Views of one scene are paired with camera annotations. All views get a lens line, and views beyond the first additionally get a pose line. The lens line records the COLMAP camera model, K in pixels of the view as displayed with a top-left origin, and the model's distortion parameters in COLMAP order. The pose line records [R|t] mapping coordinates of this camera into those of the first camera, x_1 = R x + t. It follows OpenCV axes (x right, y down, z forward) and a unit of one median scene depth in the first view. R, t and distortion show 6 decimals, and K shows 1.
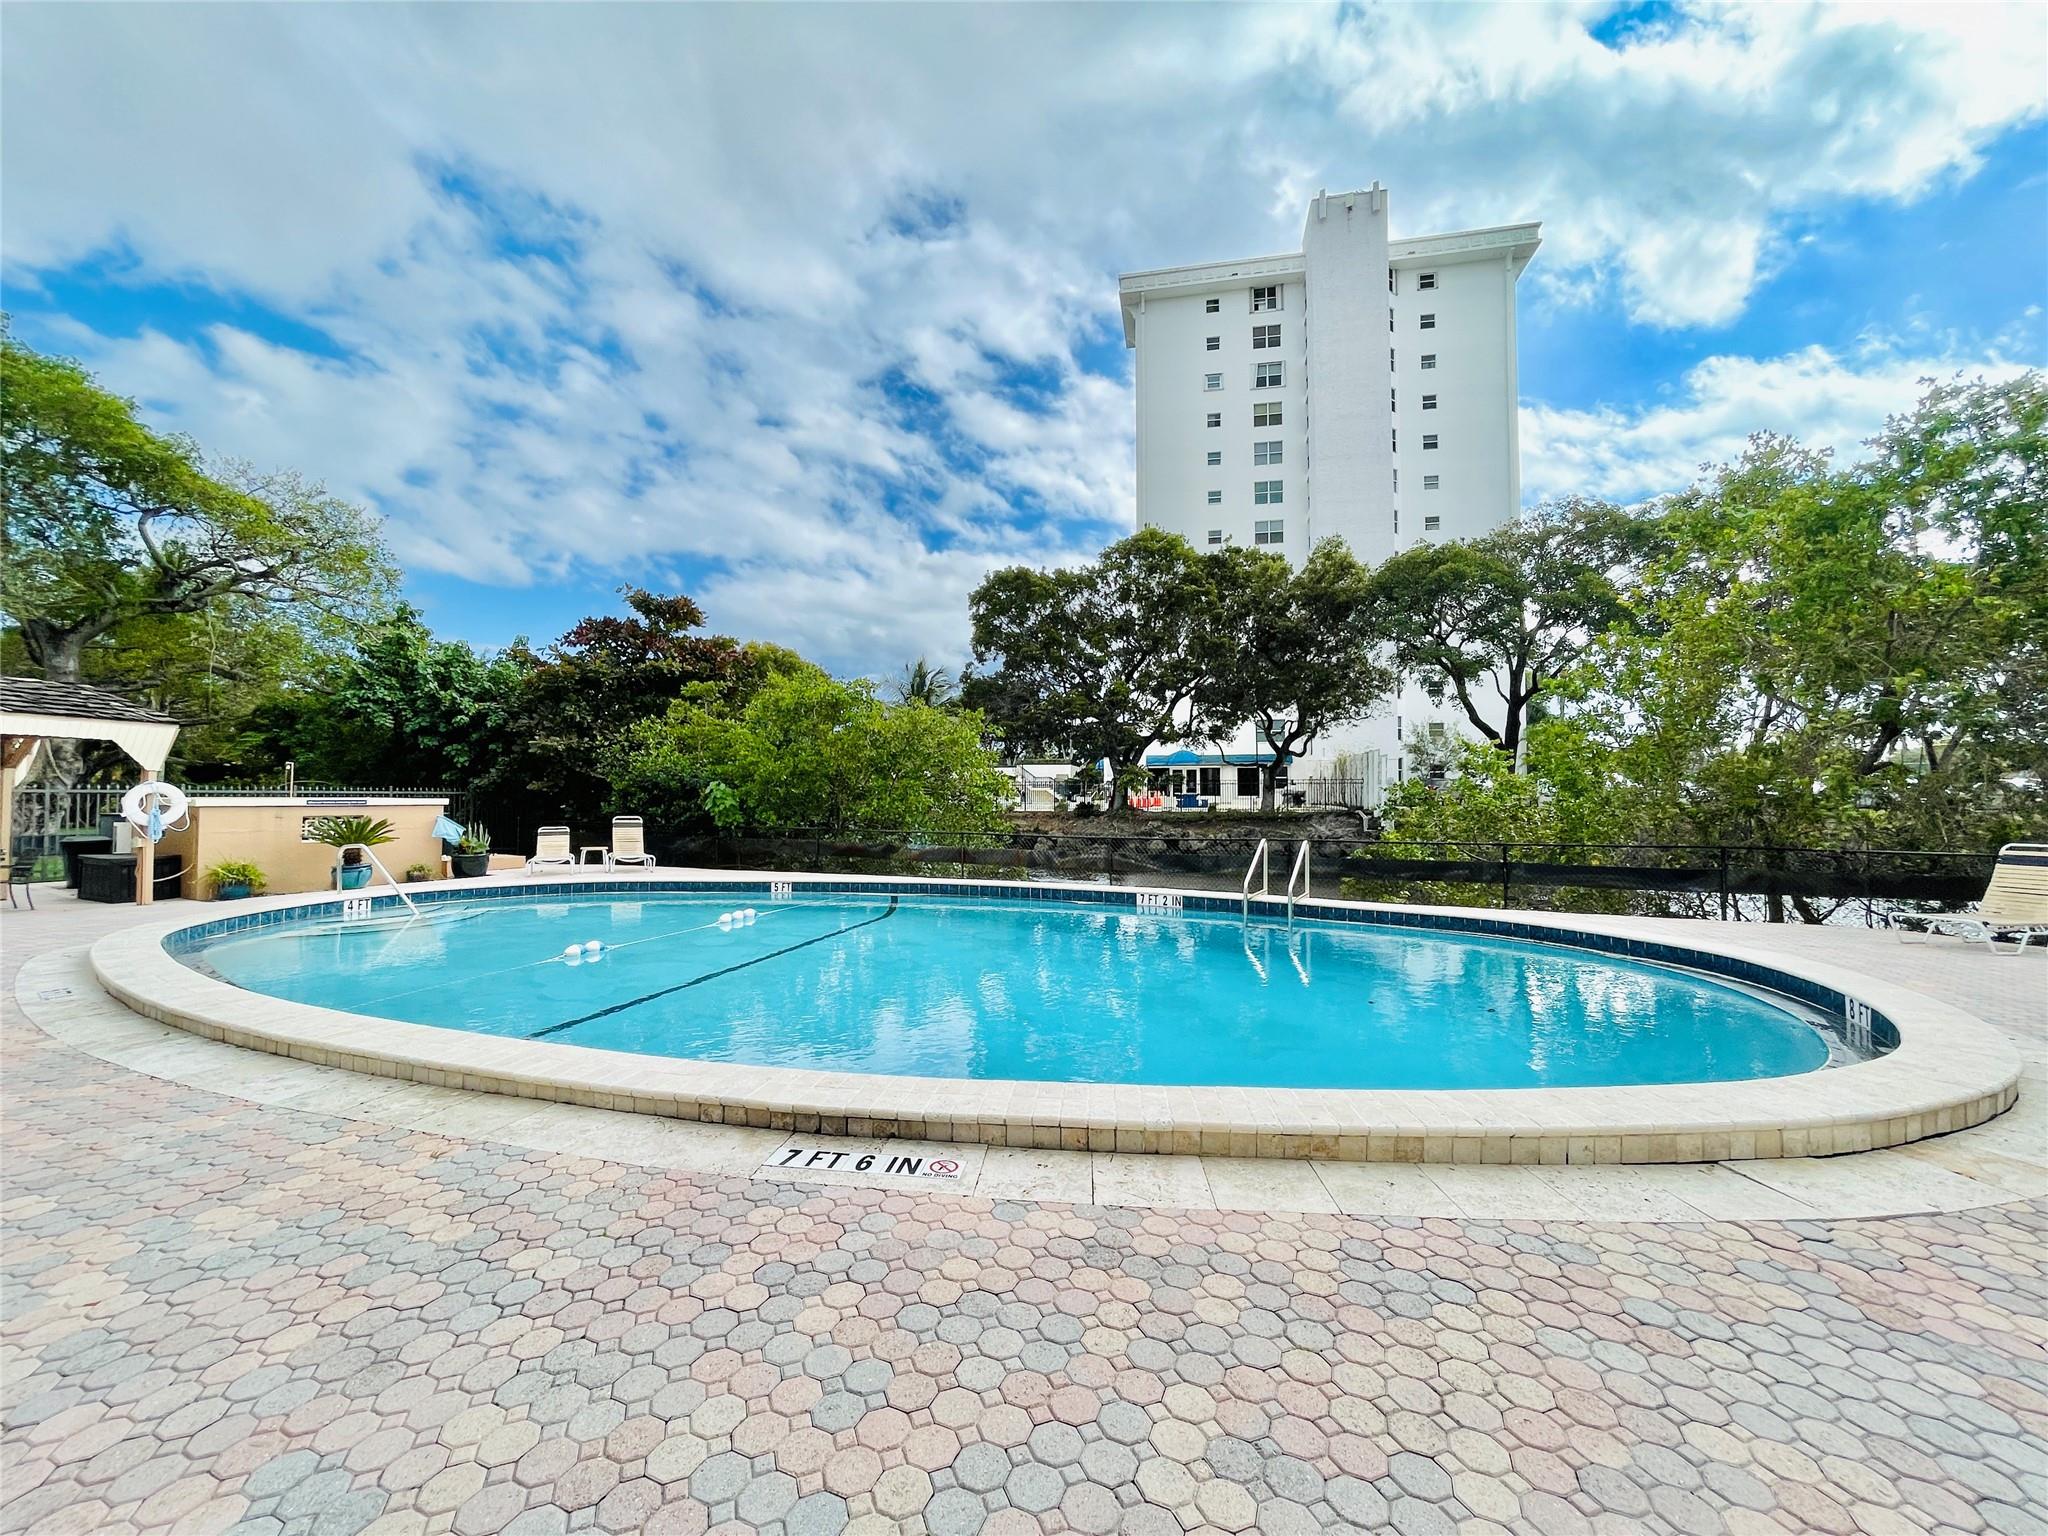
lens RADIAL K [[819.3, 0, 989.4], [0, 819.3, 772.8], [0, 0, 1]] dist [-0.024966, 0.000017]
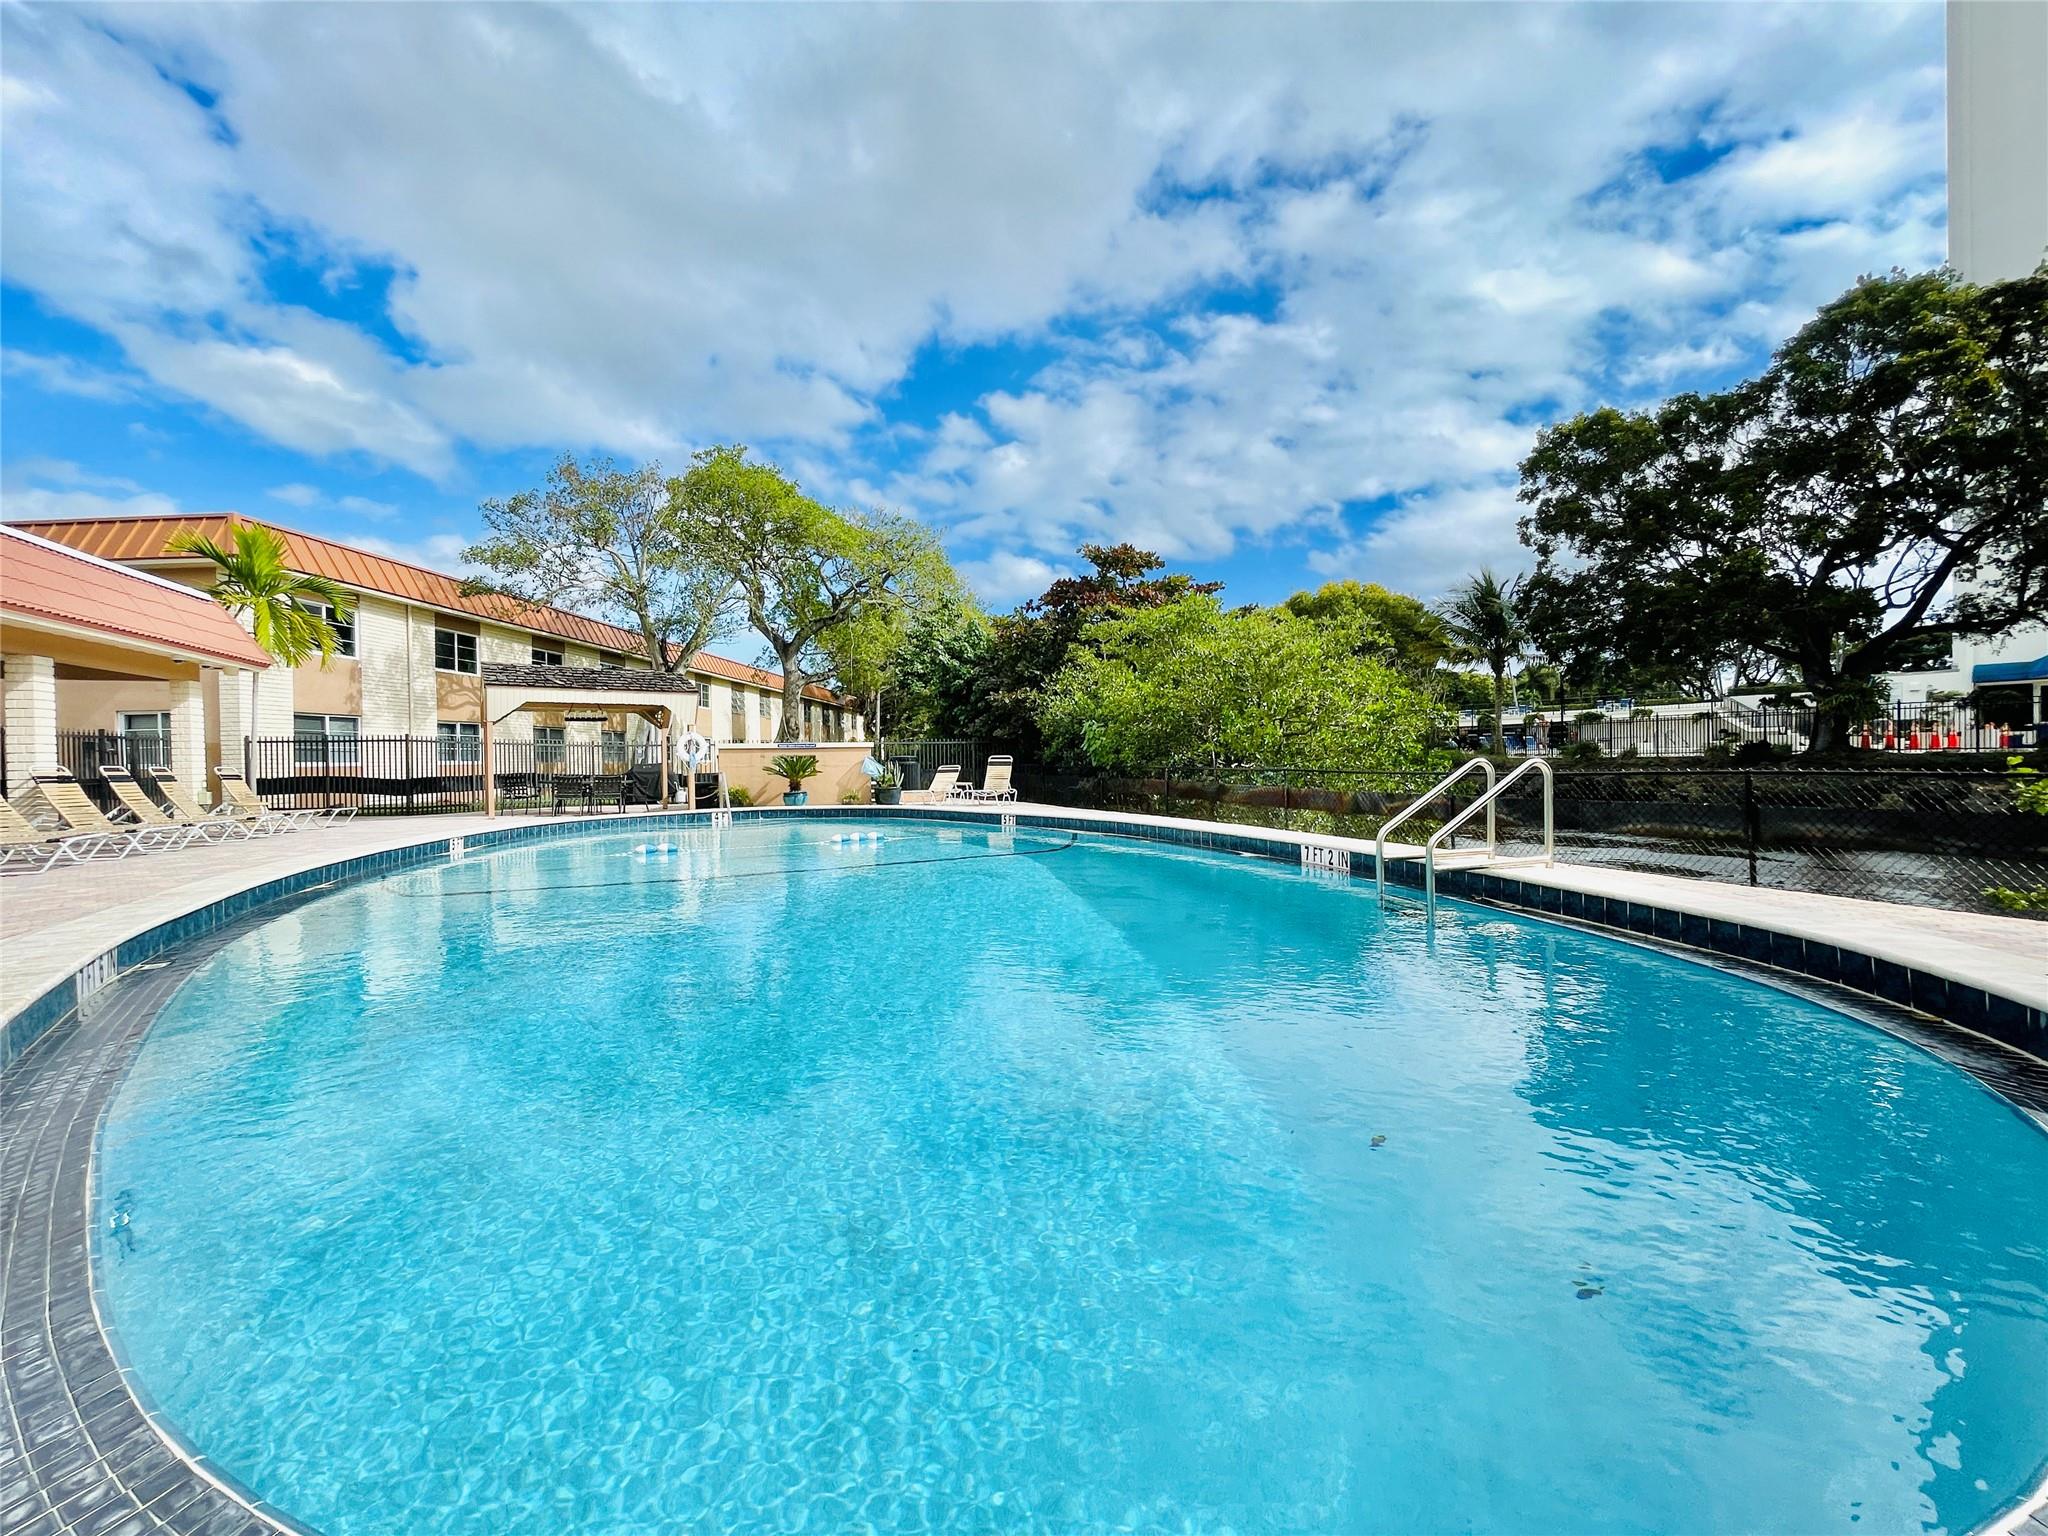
lens RADIAL K [[818.8, 0, 1009.9], [0, 818.8, 758.3], [0, 0, 1]] dist [0.001990, -0.000032]
pose [[0.720327, -0.010608, -0.693553, 0.151341], [0.035829, 0.999117, 0.021931, 0.015771], [0.692709, -0.040647, 0.720071, 0.104838]]
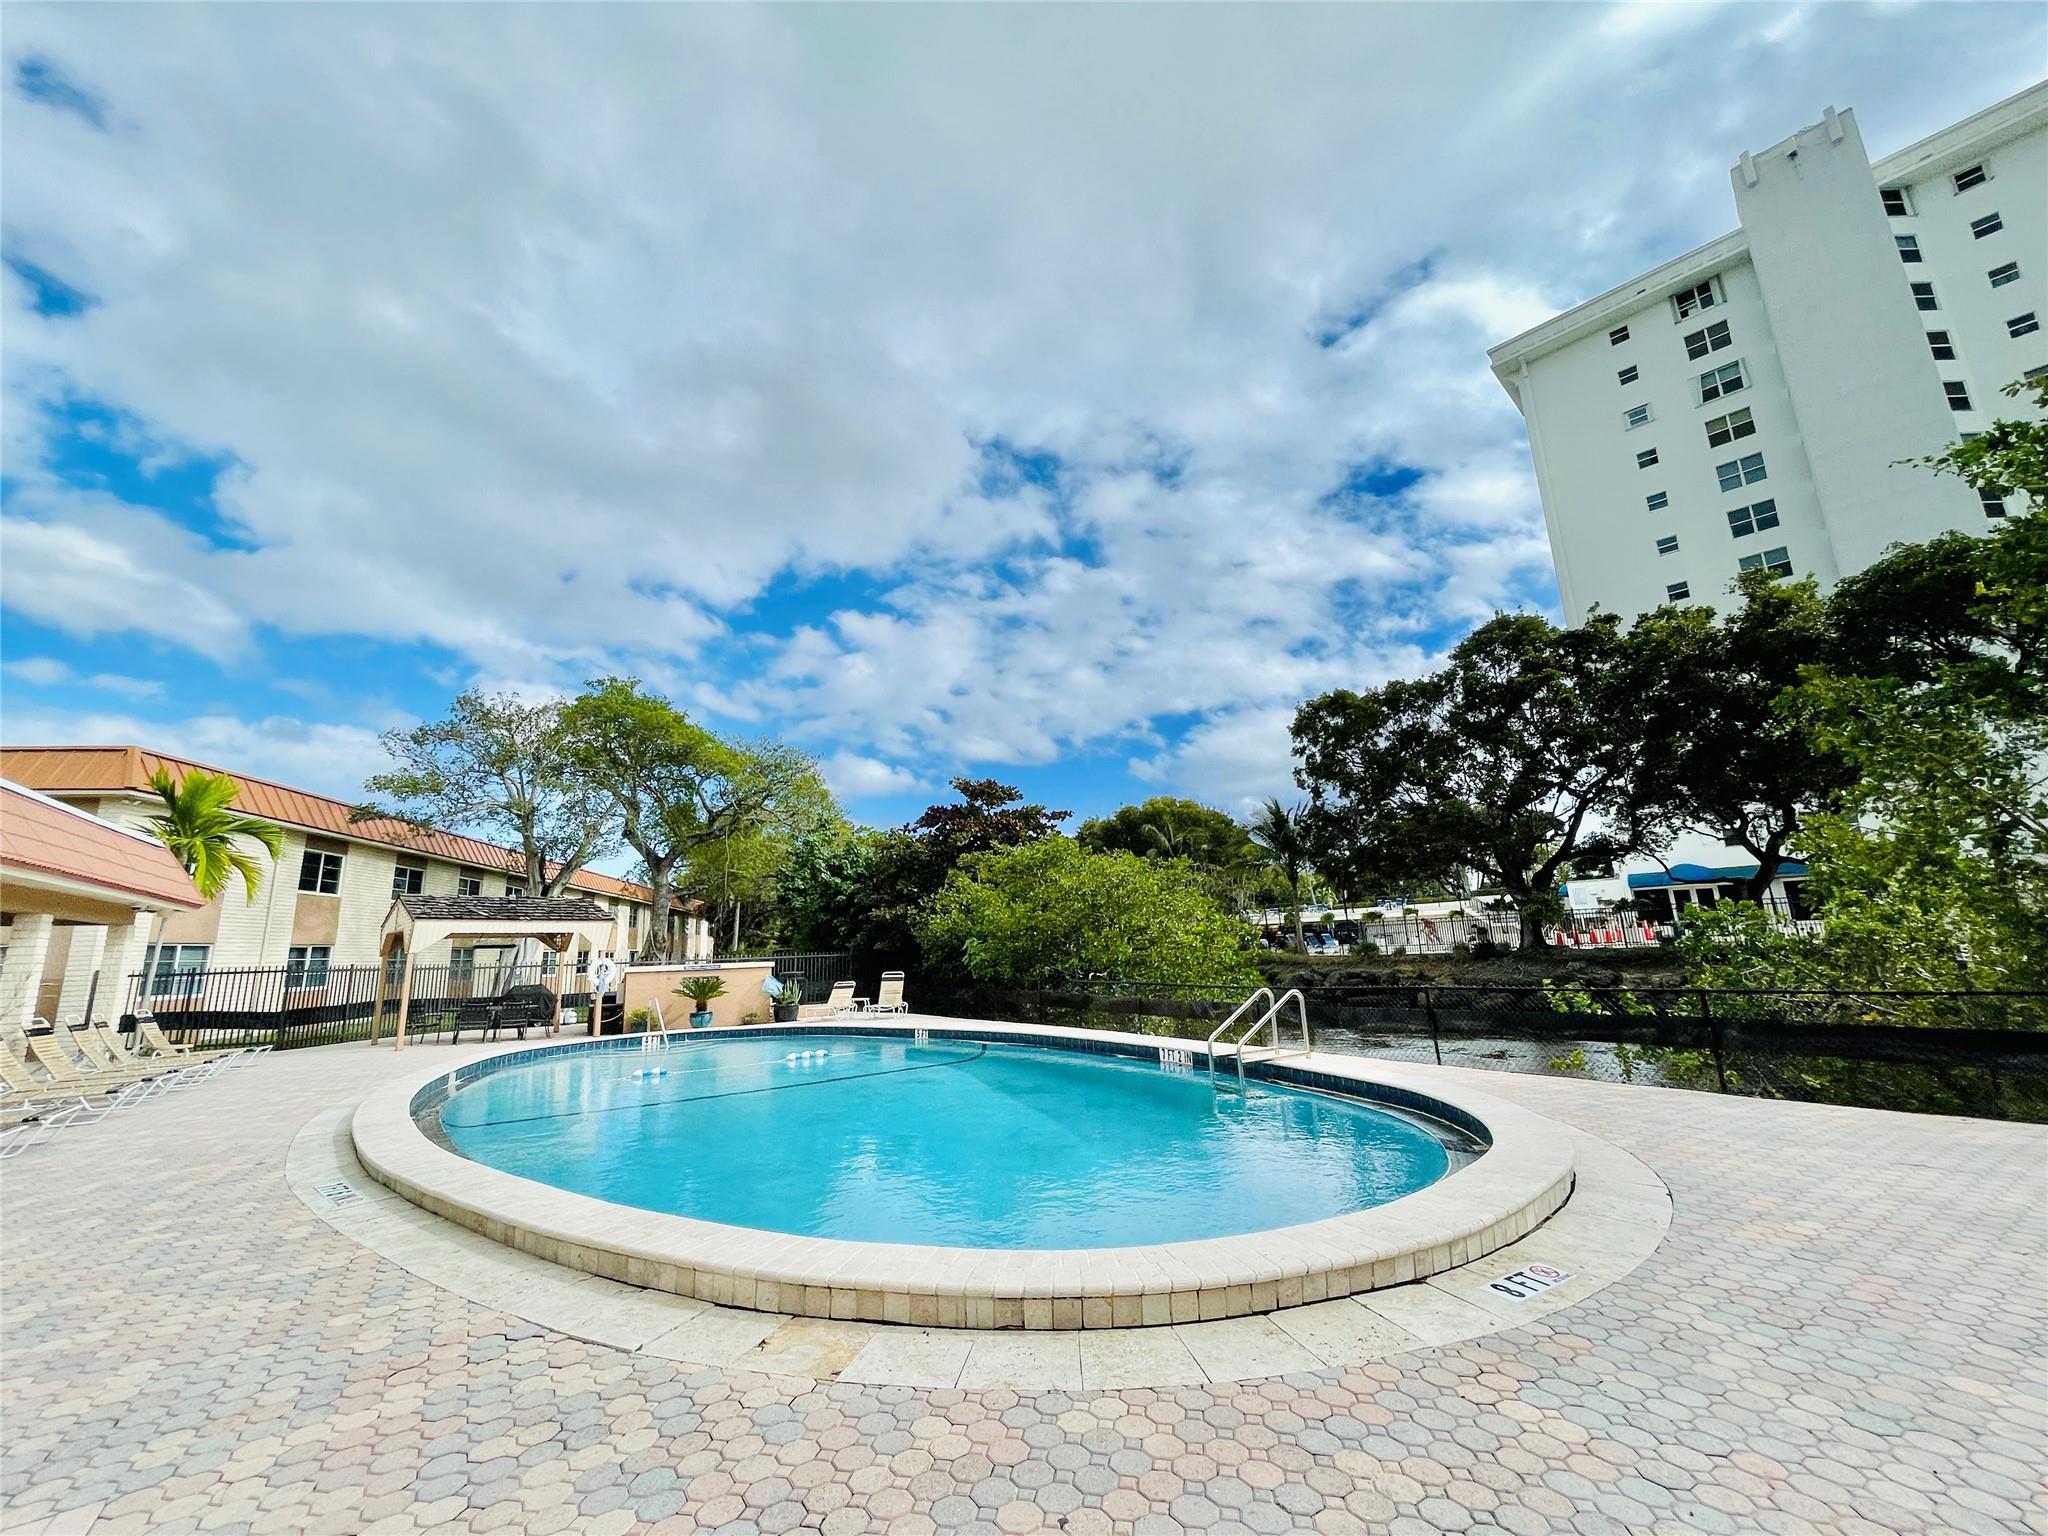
lens RADIAL K [[818.8, 0, 1009.9], [0, 818.8, 758.3], [0, 0, 1]] dist [0.001990, -0.000032]
pose [[0.840472, -0.152674, -0.519902, 0.186136], [0.051730, 0.977710, -0.203488, -0.000657], [0.539380, 0.144131, 0.829635, 0.010824]]
